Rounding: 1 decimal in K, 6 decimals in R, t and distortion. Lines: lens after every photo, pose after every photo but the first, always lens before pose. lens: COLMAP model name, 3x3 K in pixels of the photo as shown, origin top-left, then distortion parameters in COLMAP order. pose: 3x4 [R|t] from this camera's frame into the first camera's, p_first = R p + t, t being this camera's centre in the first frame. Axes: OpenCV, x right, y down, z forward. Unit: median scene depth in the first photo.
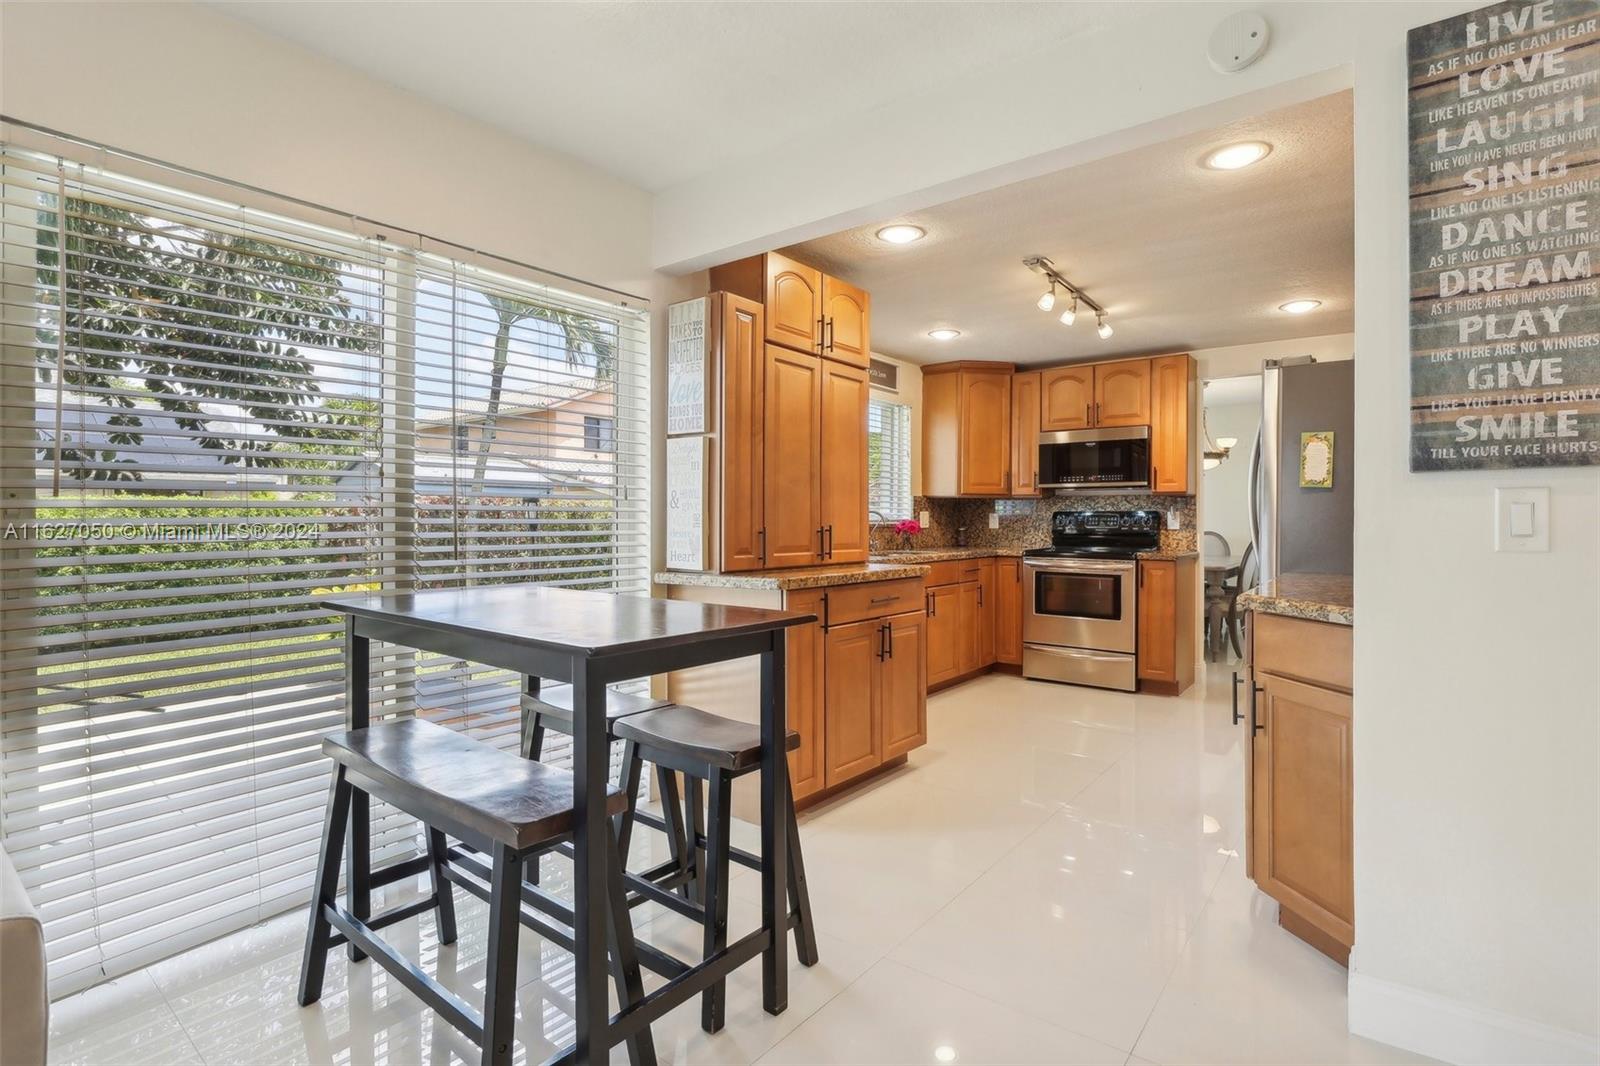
lens RADIAL K [[759.3, 0, 817.8], [0, 759.3, 534.9], [0, 0, 1]] dist [-0.035294, -0.000199]
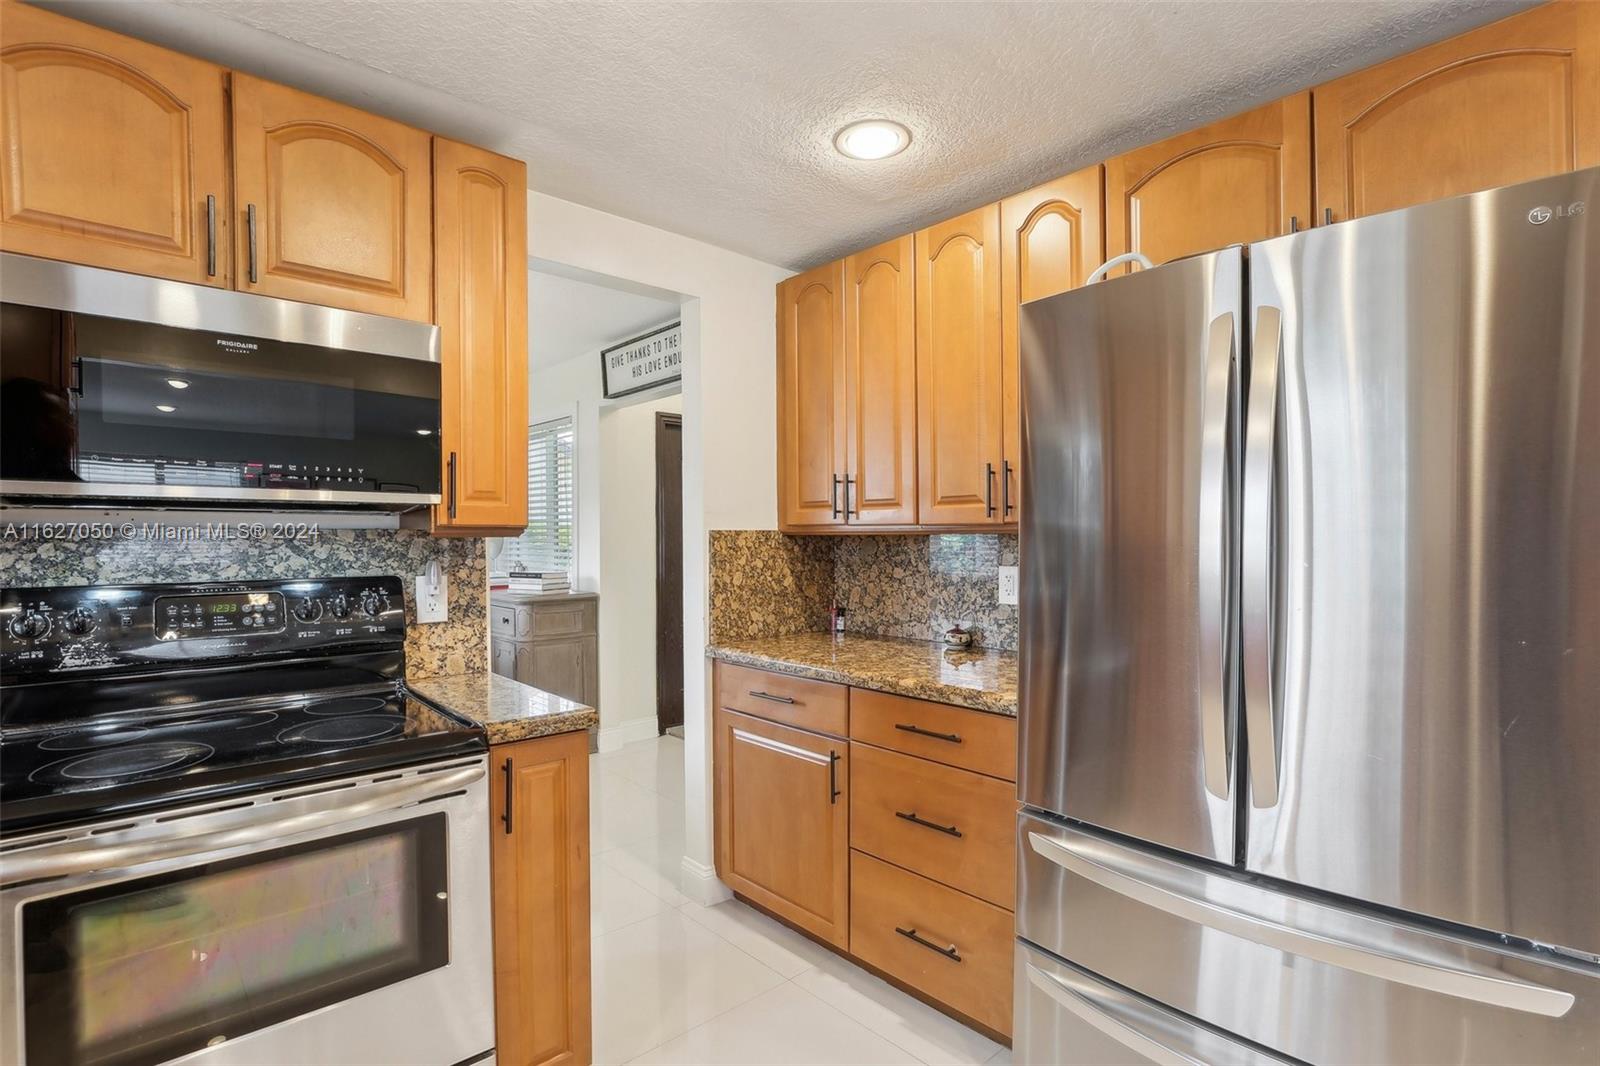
lens RADIAL K [[773.2, 0, 799.2], [0, 773.2, 550.7], [0, 0, 1]] dist [-0.034536, 0.006591]
pose [[0.187862, -0.020176, 0.981988, 0.128509], [0.022656, 0.999612, 0.016204, -0.045455], [-0.981934, 0.019204, 0.188246, 0.742806]]
